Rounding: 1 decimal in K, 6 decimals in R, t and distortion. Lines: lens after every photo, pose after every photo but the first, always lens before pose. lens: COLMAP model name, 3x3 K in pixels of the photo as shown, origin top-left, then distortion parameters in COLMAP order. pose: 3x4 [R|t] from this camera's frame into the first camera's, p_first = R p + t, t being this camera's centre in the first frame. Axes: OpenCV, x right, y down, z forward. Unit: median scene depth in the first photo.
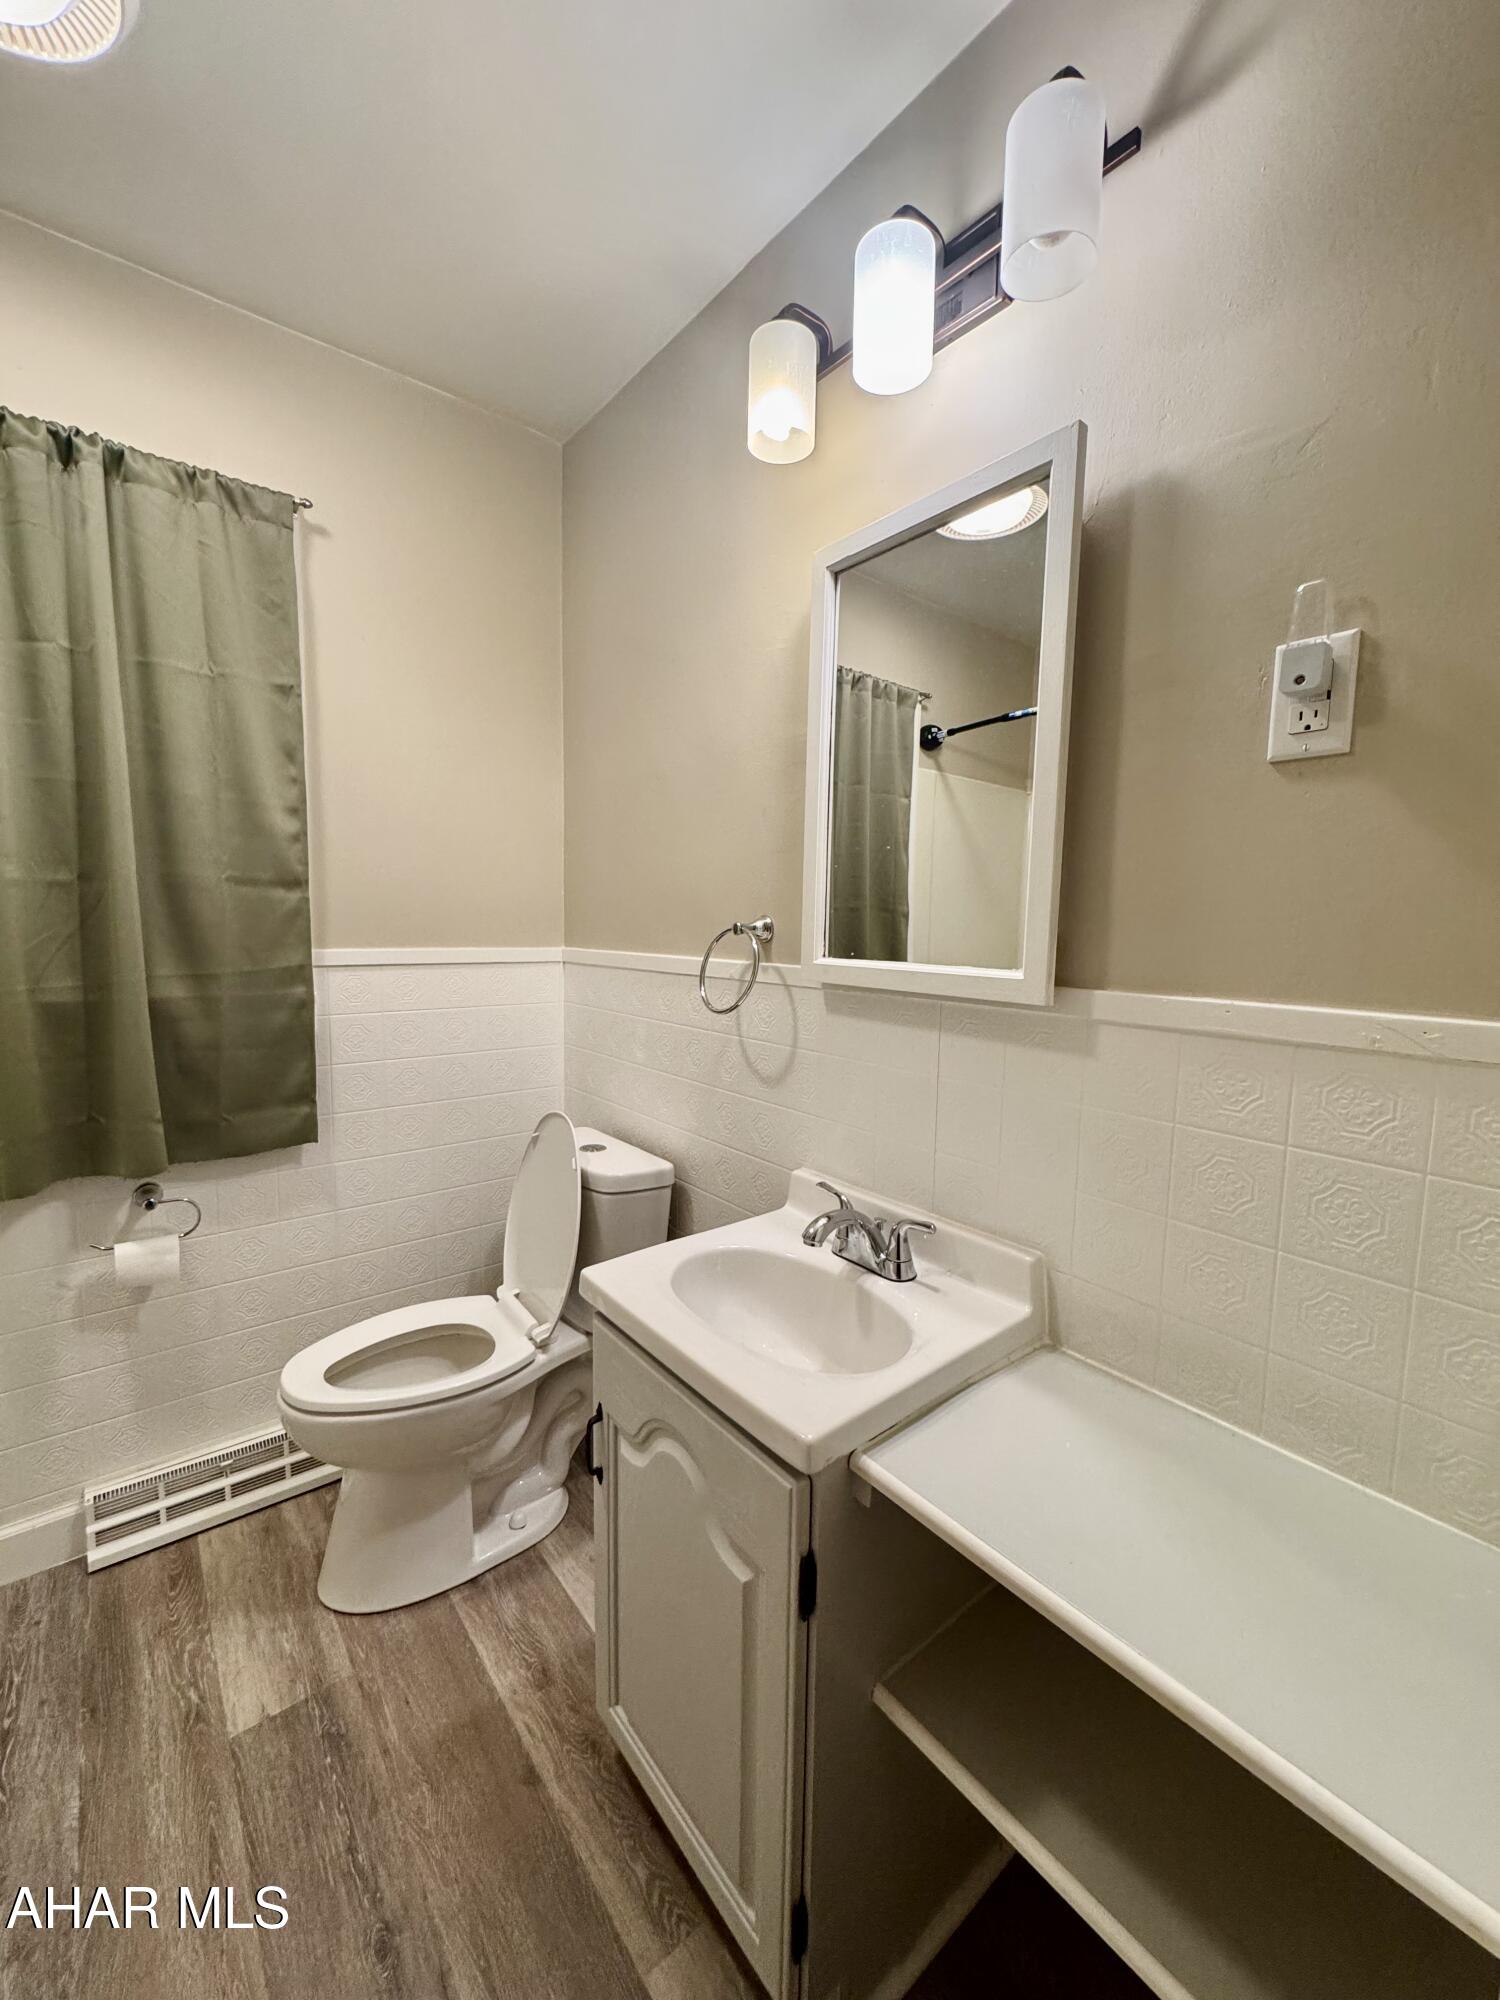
lens RADIAL K [[799.5, 0, 750.0], [0, 799.5, 1000.0], [0, 0, 1]] dist [-0.002308, 0.000135]
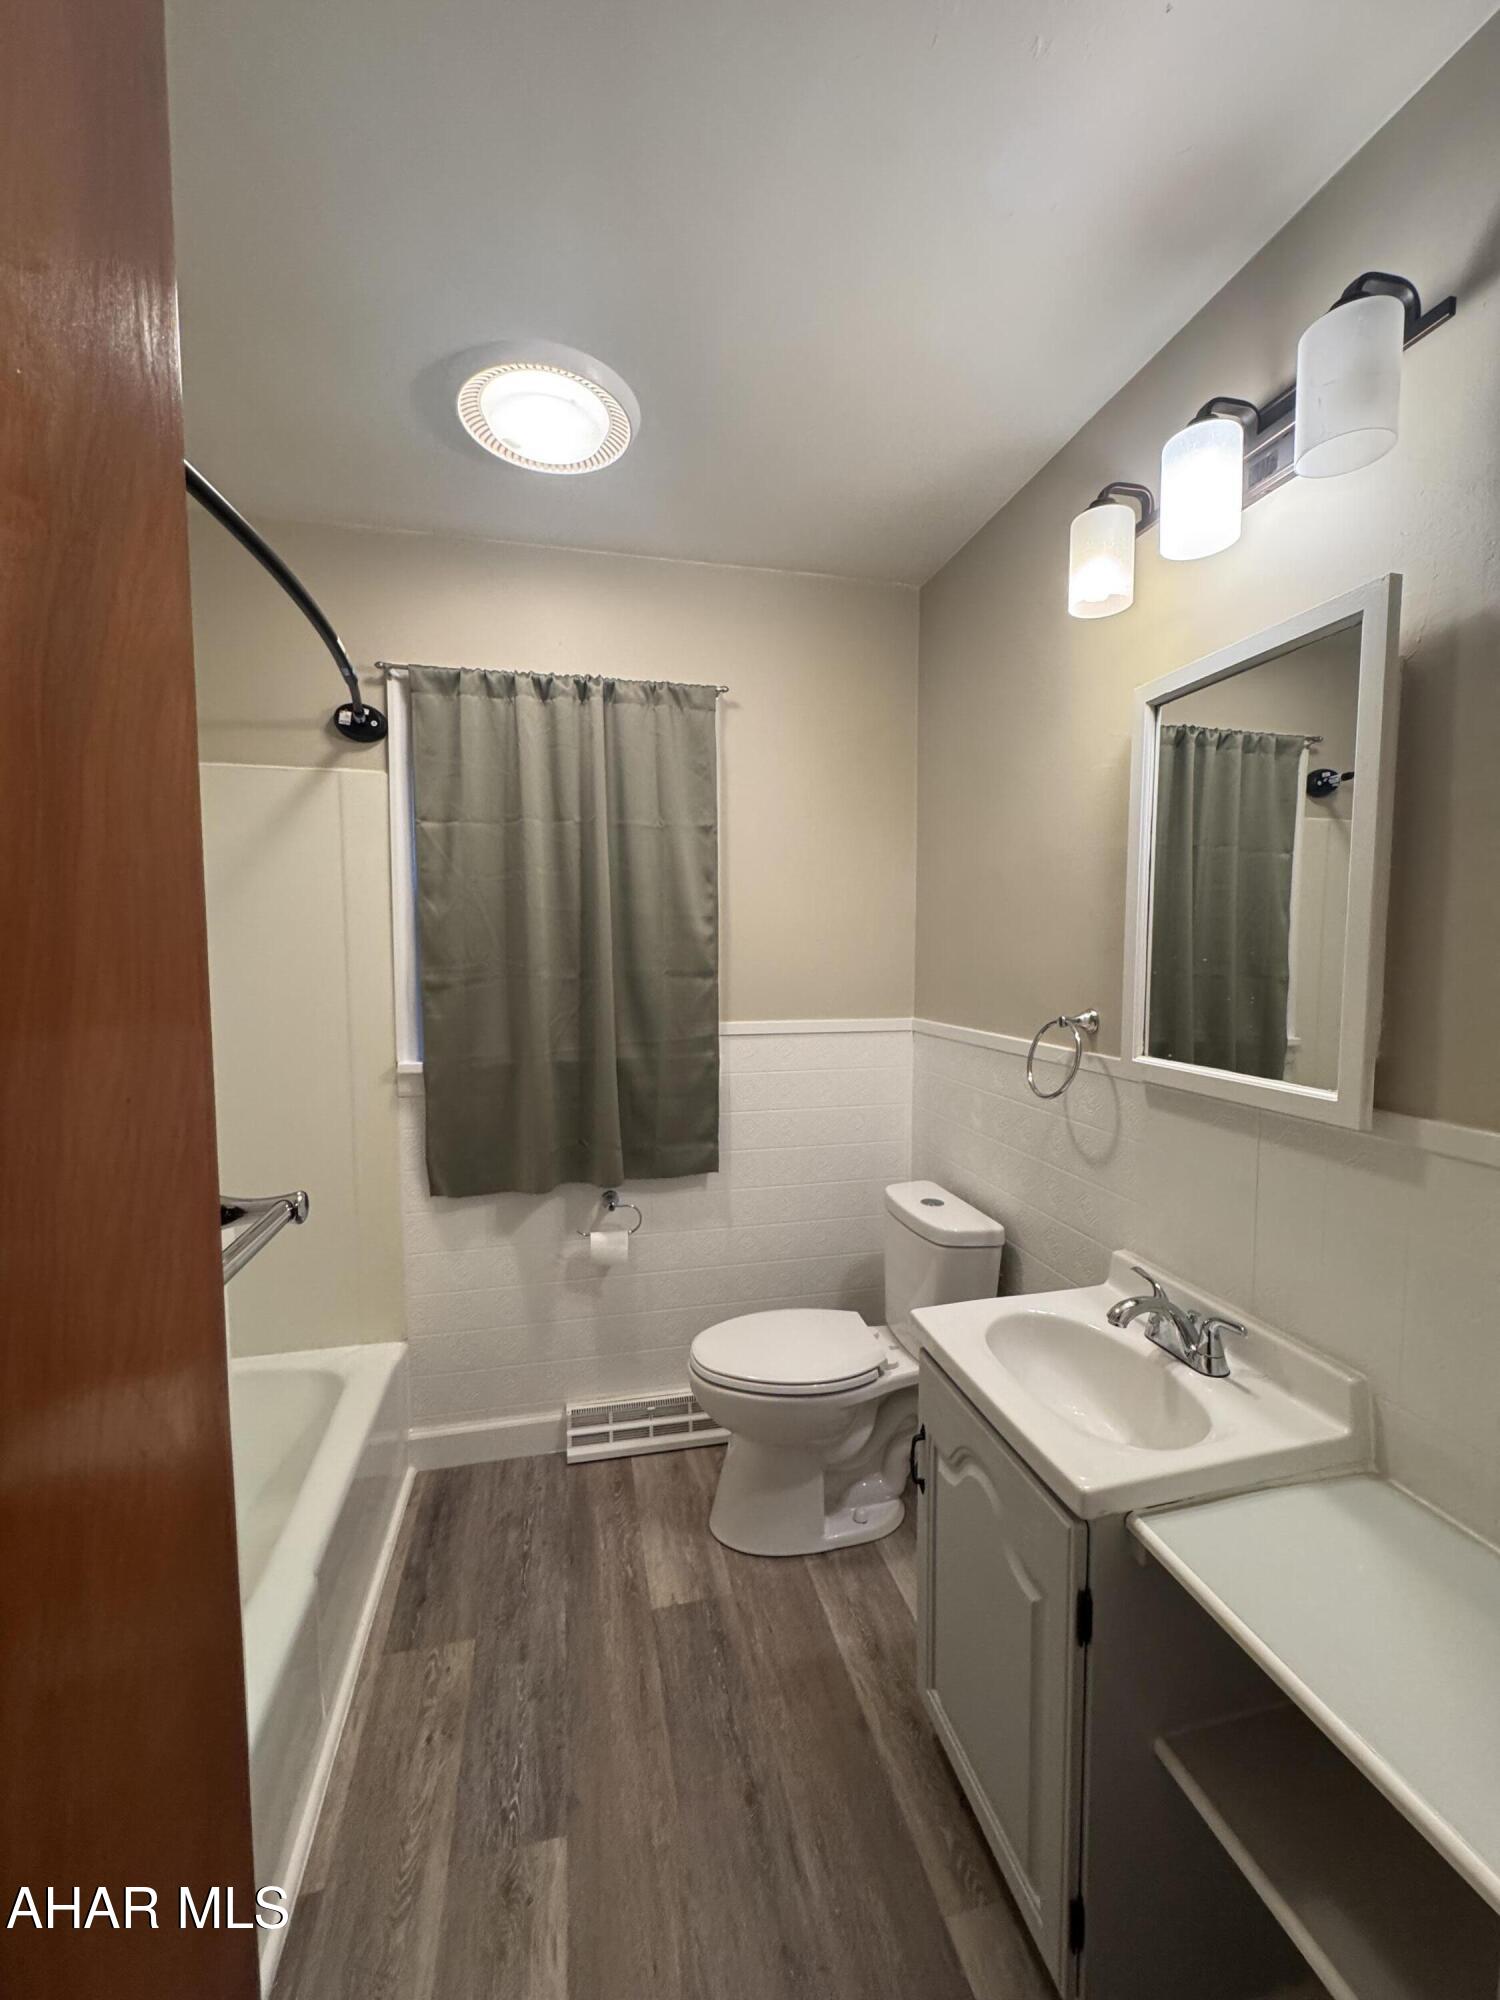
lens RADIAL K [[799.5, 0, 750.0], [0, 799.5, 1000.0], [0, 0, 1]] dist [-0.002308, 0.000135]
pose [[0.900217, 0.010138, -0.435323, 0.075801], [-0.026437, 0.999157, -0.031401, -0.072942], [0.434638, 0.039776, 0.899726, -0.179149]]
